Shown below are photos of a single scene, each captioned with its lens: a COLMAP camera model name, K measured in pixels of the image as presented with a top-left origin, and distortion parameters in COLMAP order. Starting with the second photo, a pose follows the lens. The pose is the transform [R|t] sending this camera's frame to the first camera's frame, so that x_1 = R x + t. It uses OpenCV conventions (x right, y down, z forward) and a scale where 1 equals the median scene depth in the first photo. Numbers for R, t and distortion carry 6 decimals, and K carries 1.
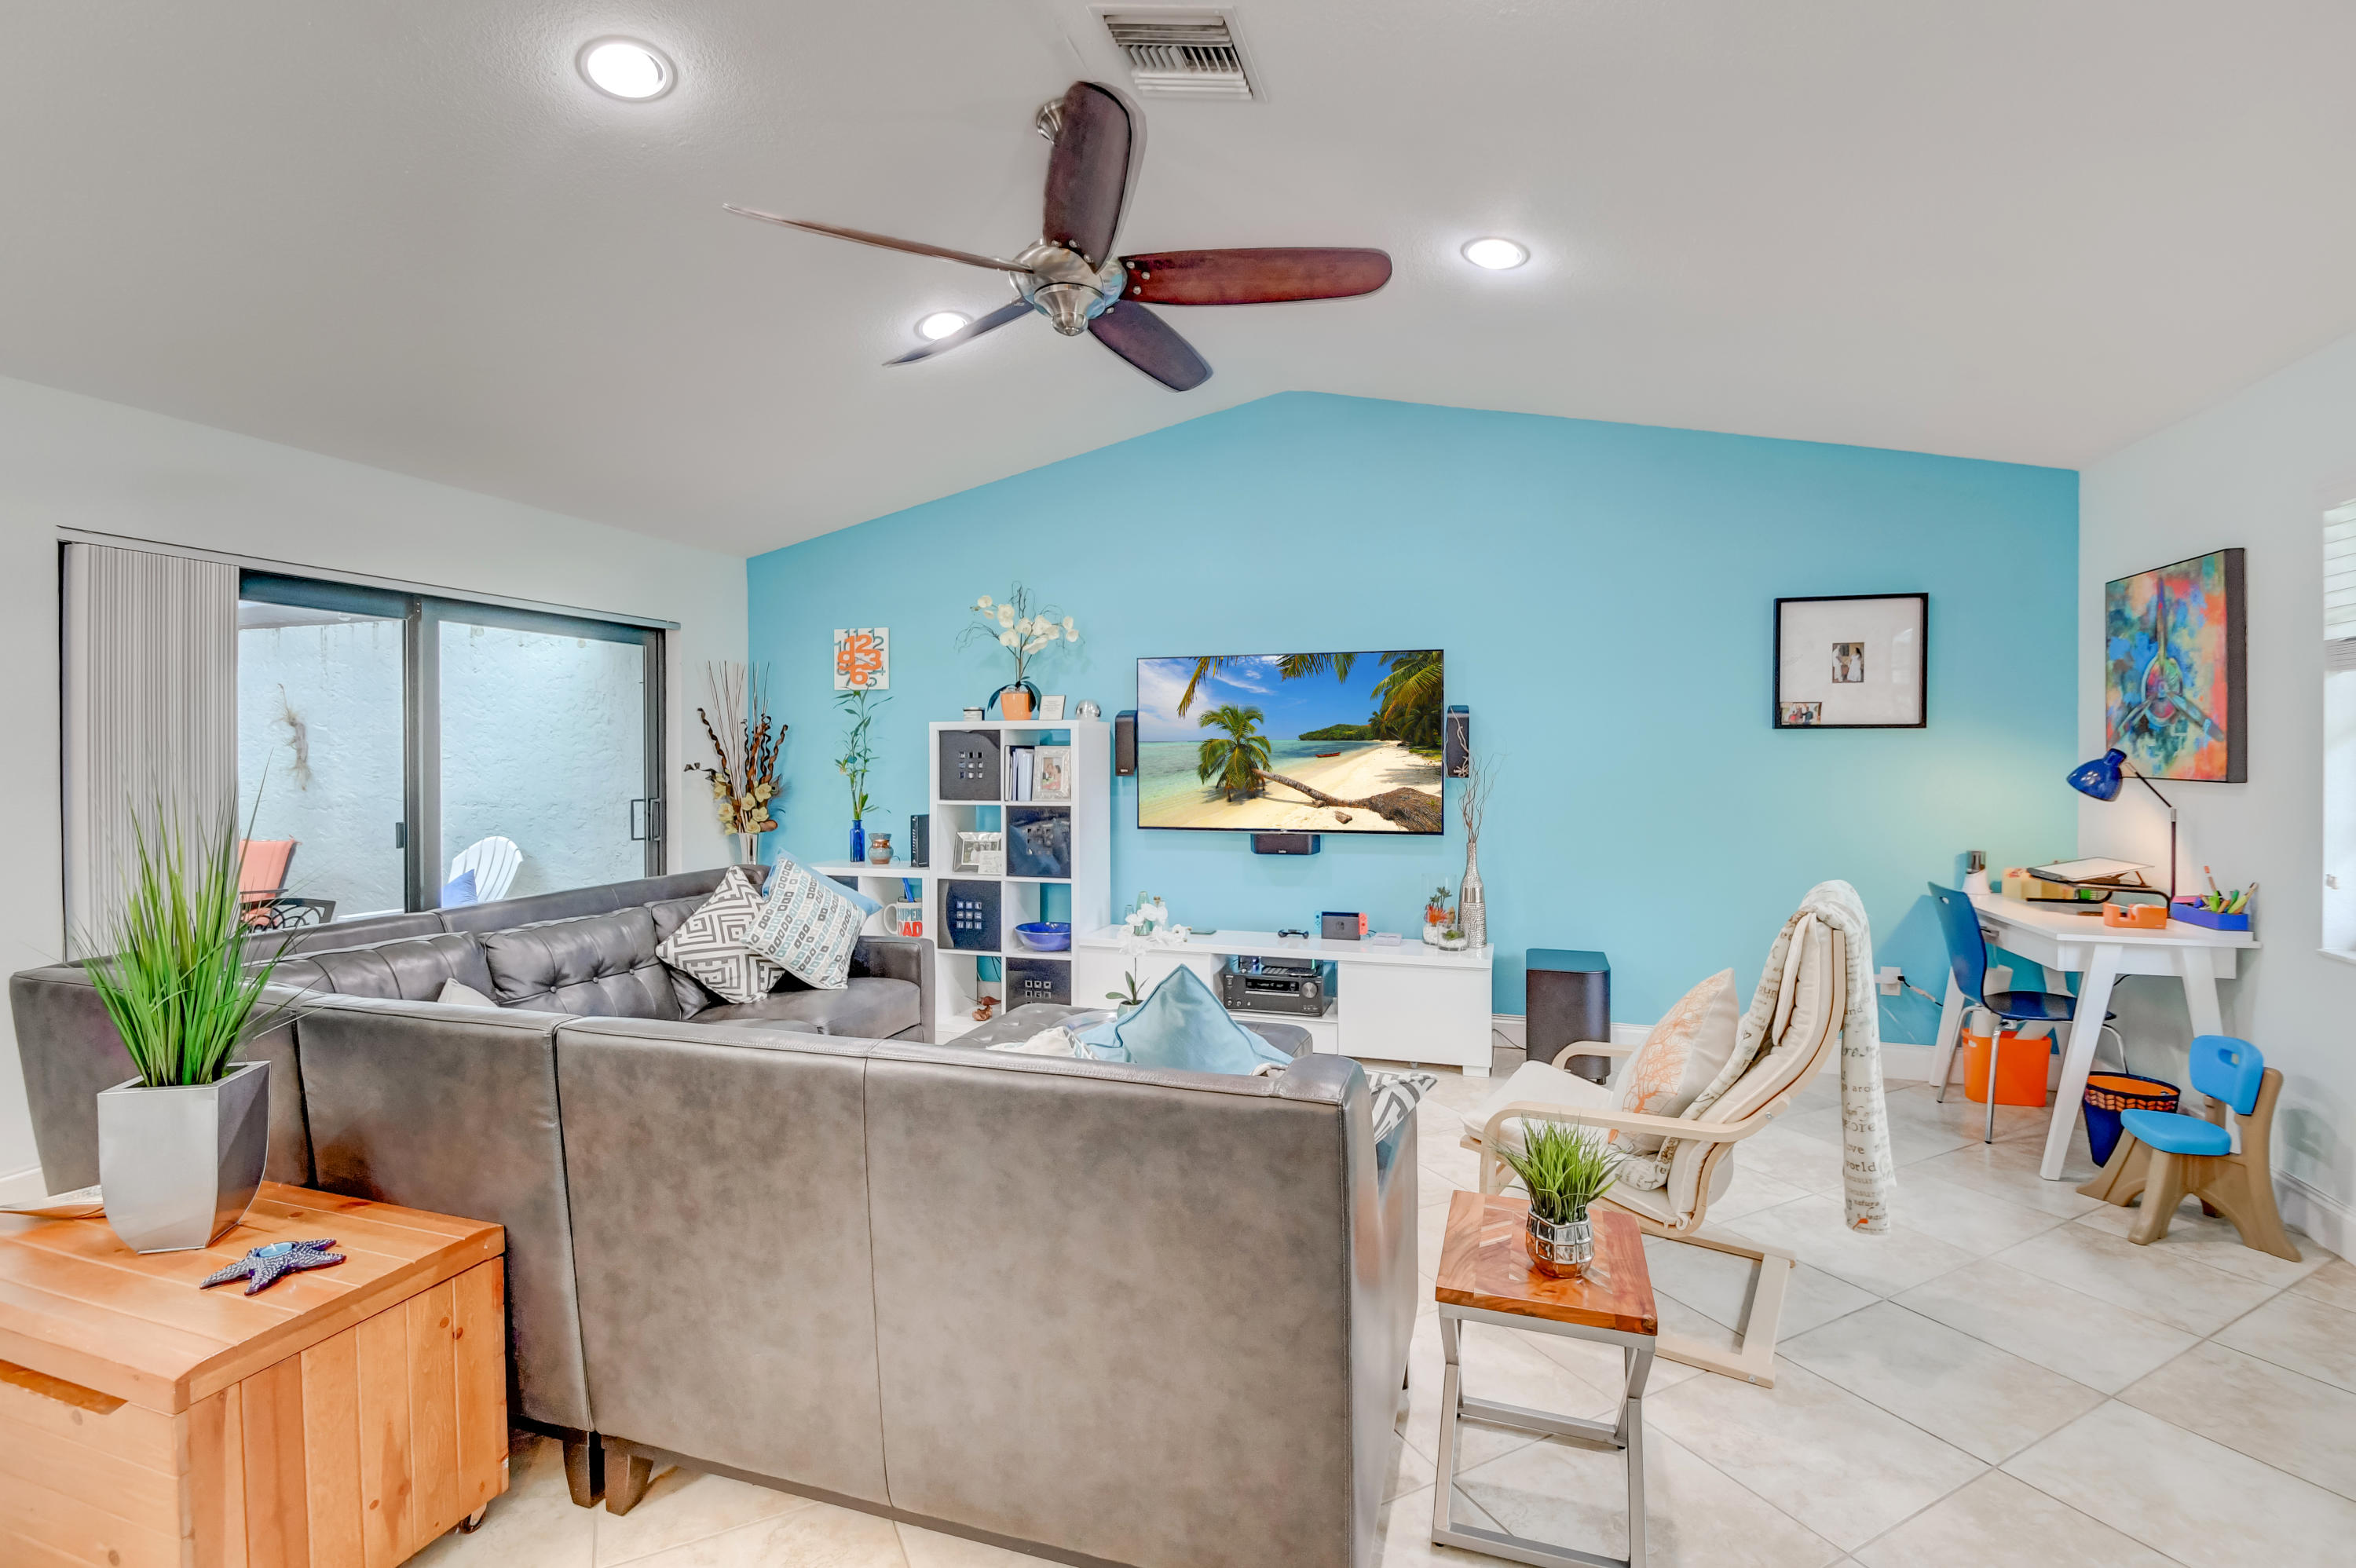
lens RADIAL K [[1061.0, 0, 1179.6], [0, 1061.0, 757.6], [0, 0, 1]] dist [-0.001566, -0.010122]
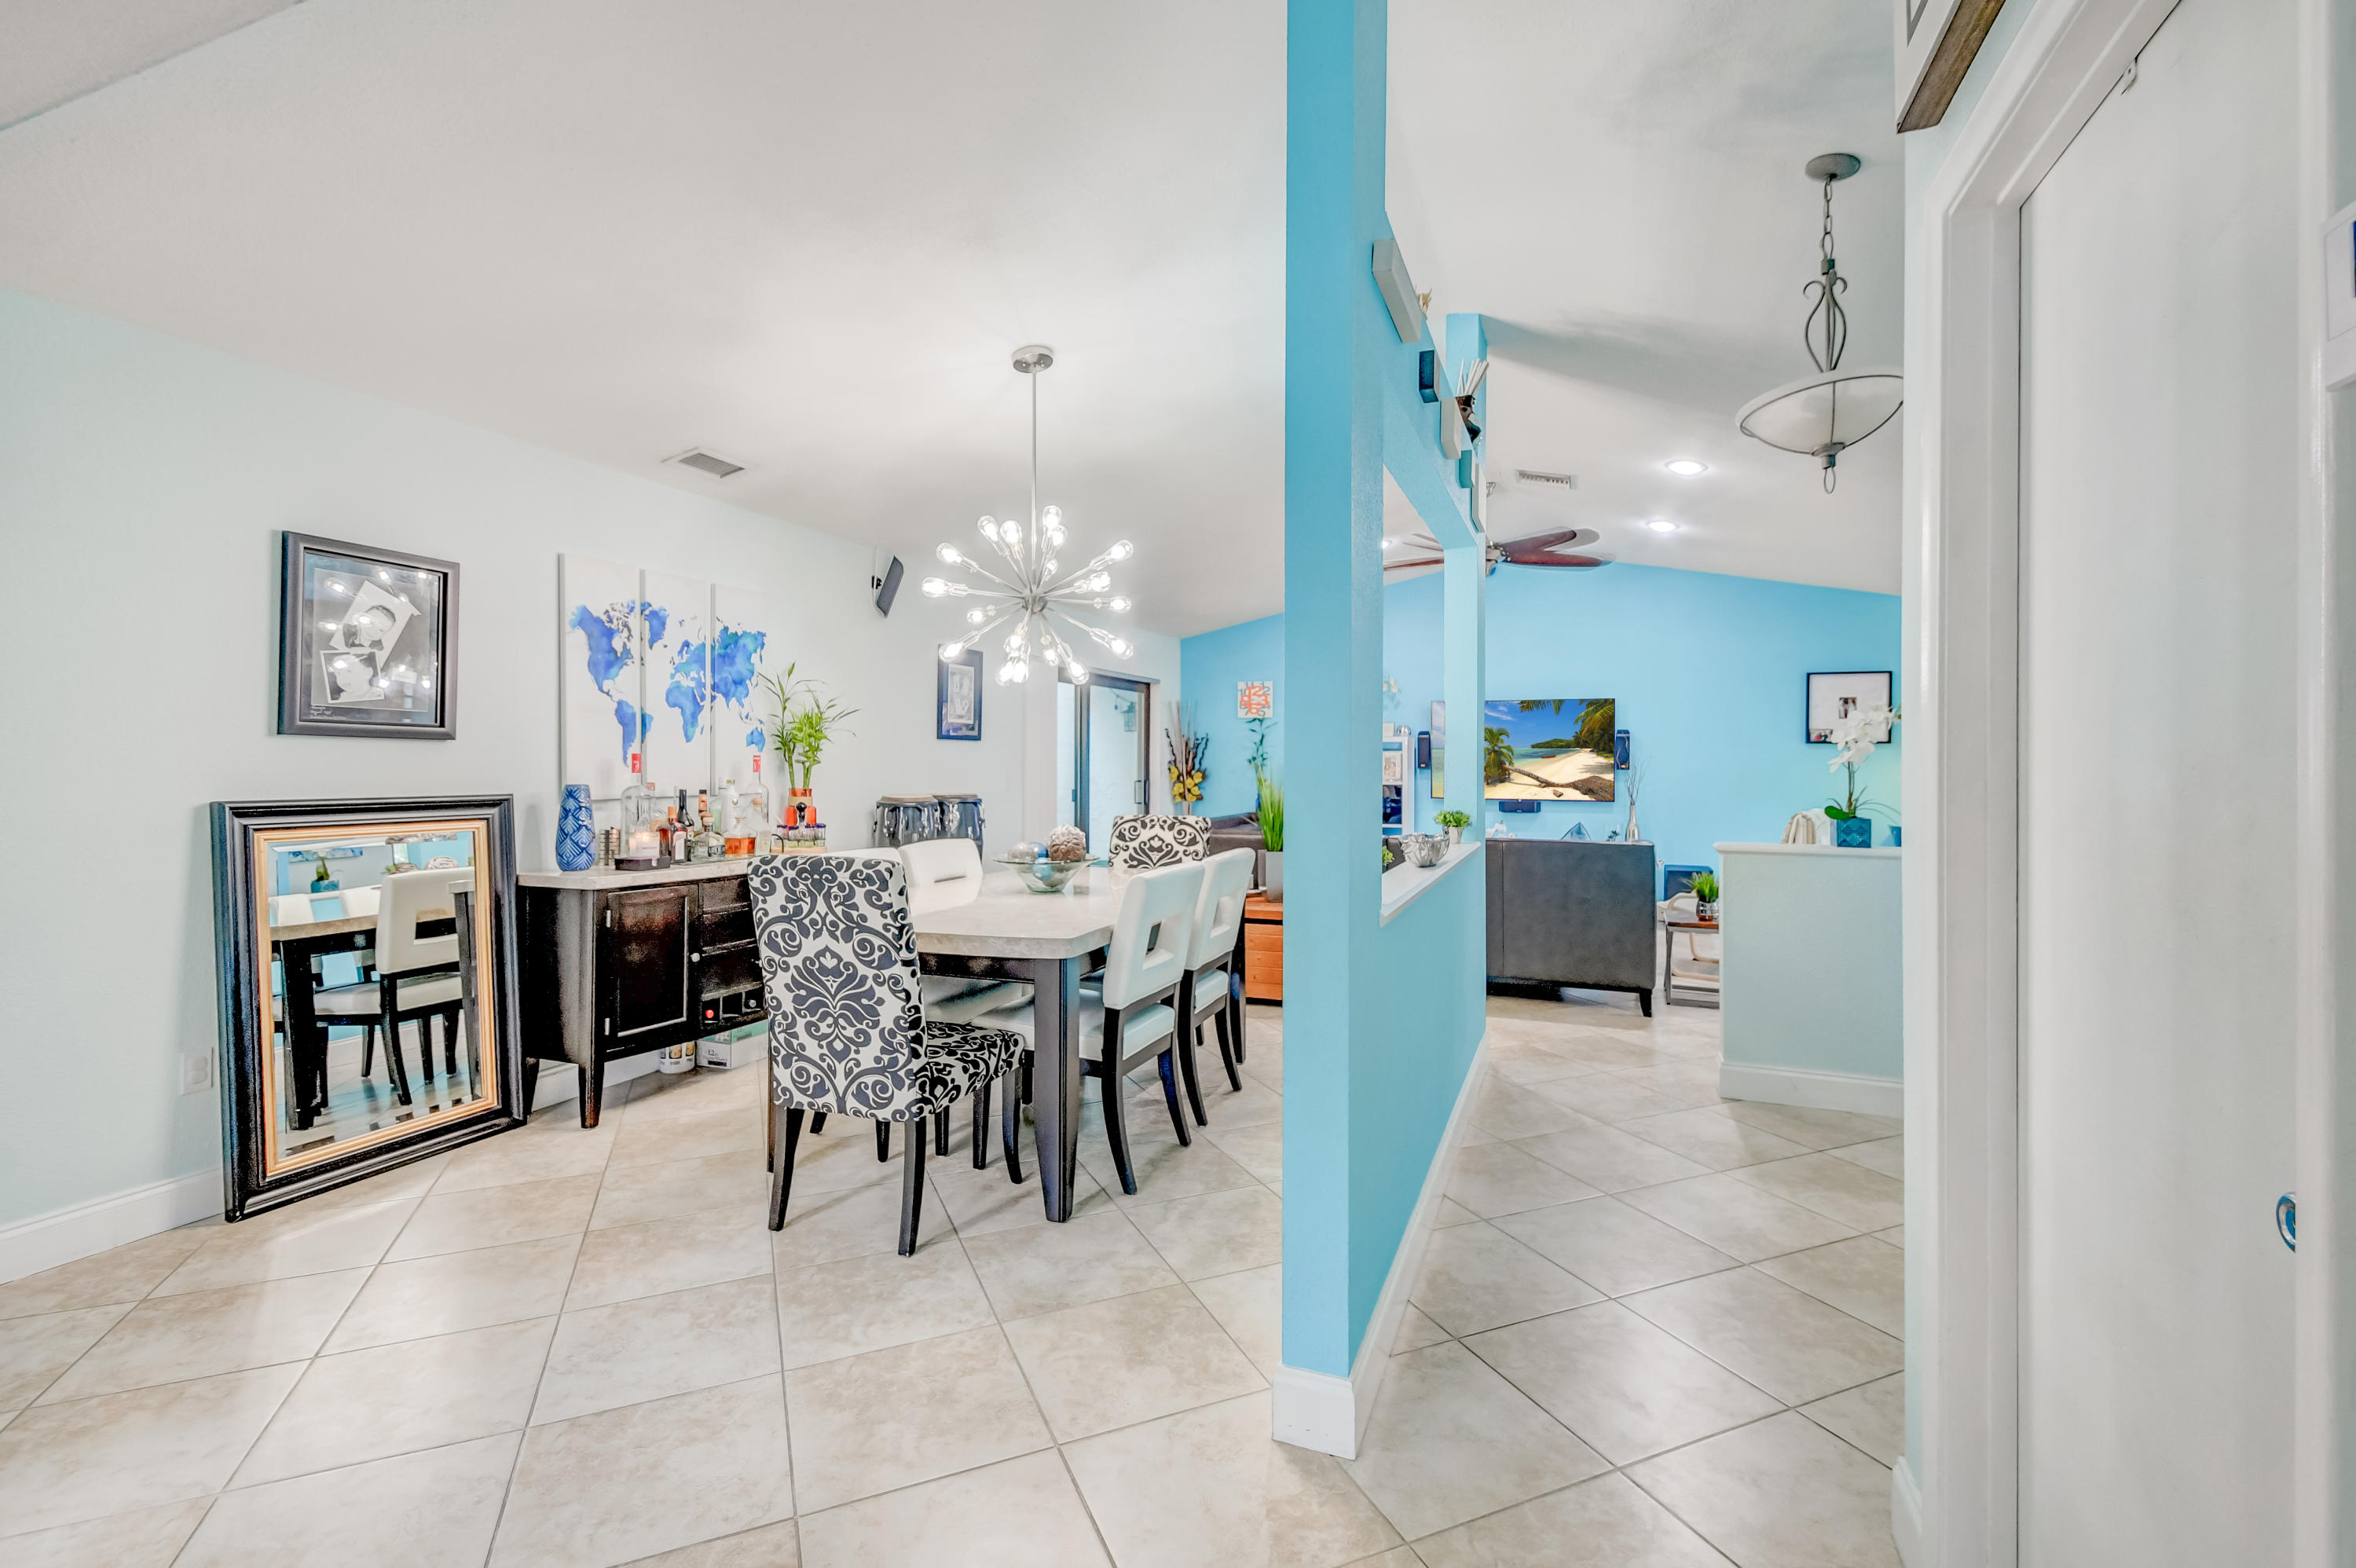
lens RADIAL K [[1058.7, 0, 1181.9], [0, 1058.7, 757.2], [0, 0, 1]] dist [0.010066, 0.000185]
pose [[0.998051, 0.005314, -0.062182, -0.359883], [-0.005722, 0.999963, -0.006384, 0.012552], [0.062146, 0.006727, 0.998044, -0.804241]]
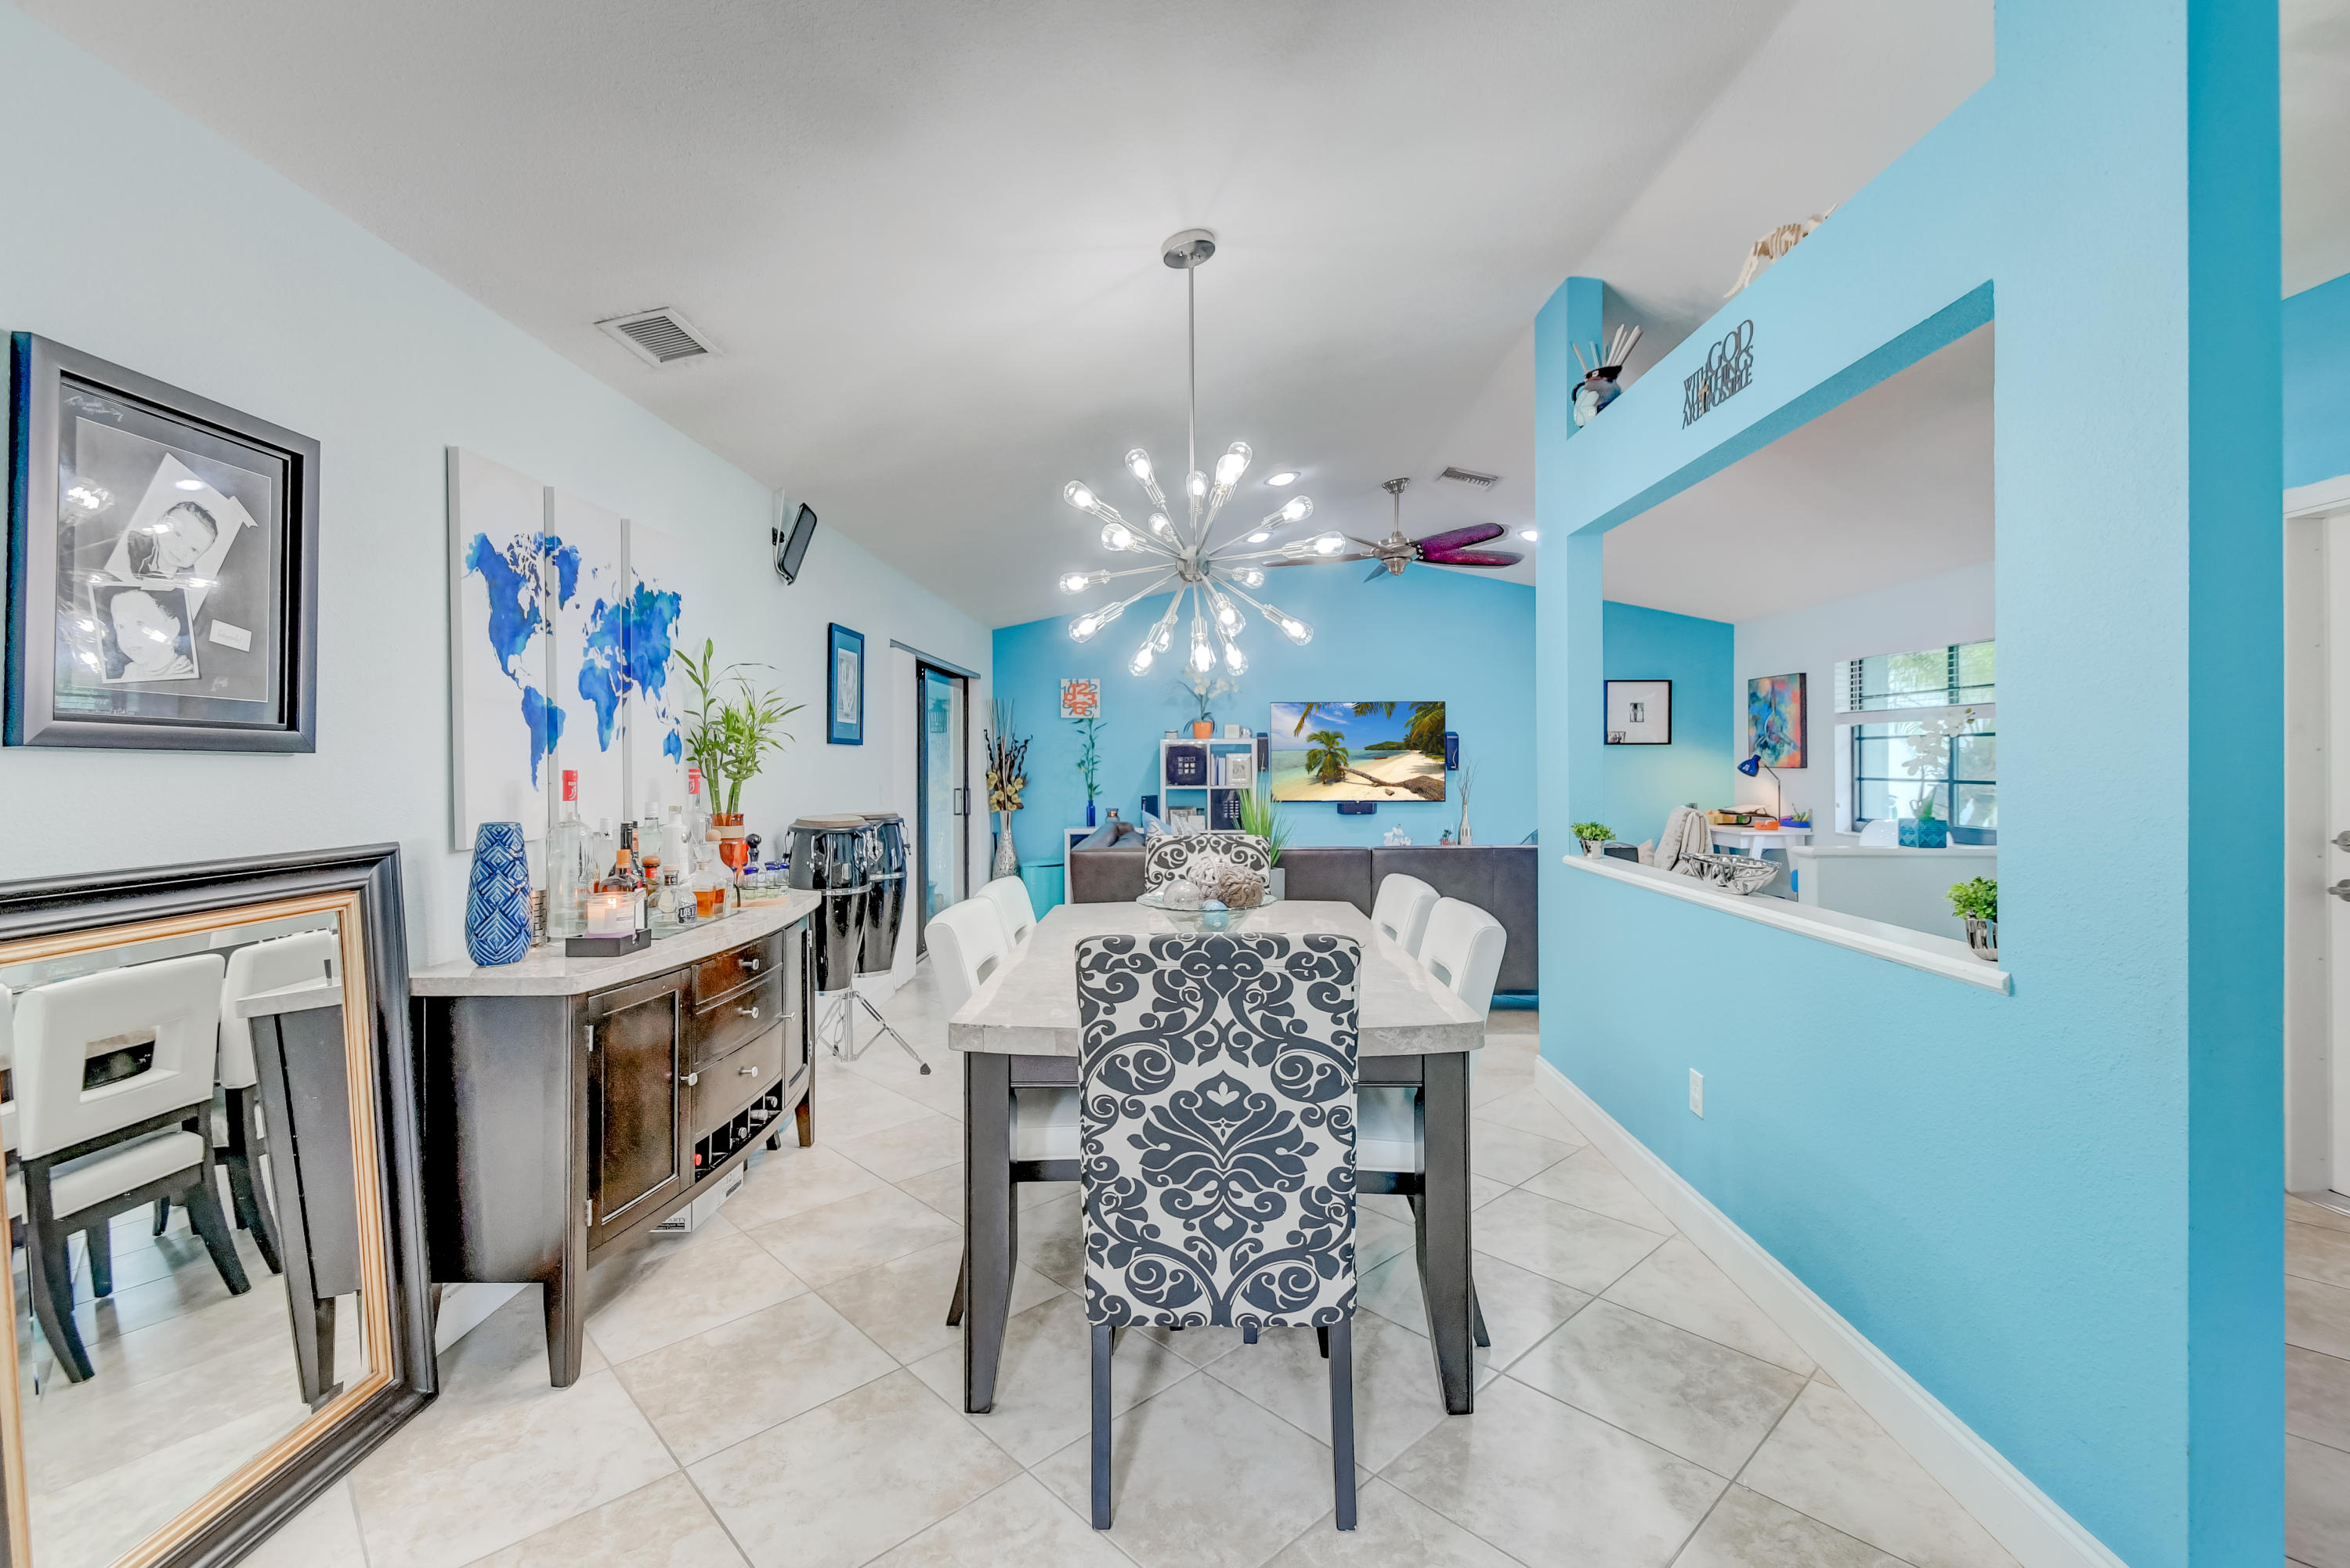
lens RADIAL K [[1035.1, 0, 1167.2], [0, 1035.1, 761.6], [0, 0, 1]] dist [0.032121, -0.015044]
pose [[0.959629, -0.003054, 0.281251, -0.702520], [0.003620, 0.999992, -0.001495, 0.004185], [-0.281244, 0.002453, 0.959633, -0.588157]]
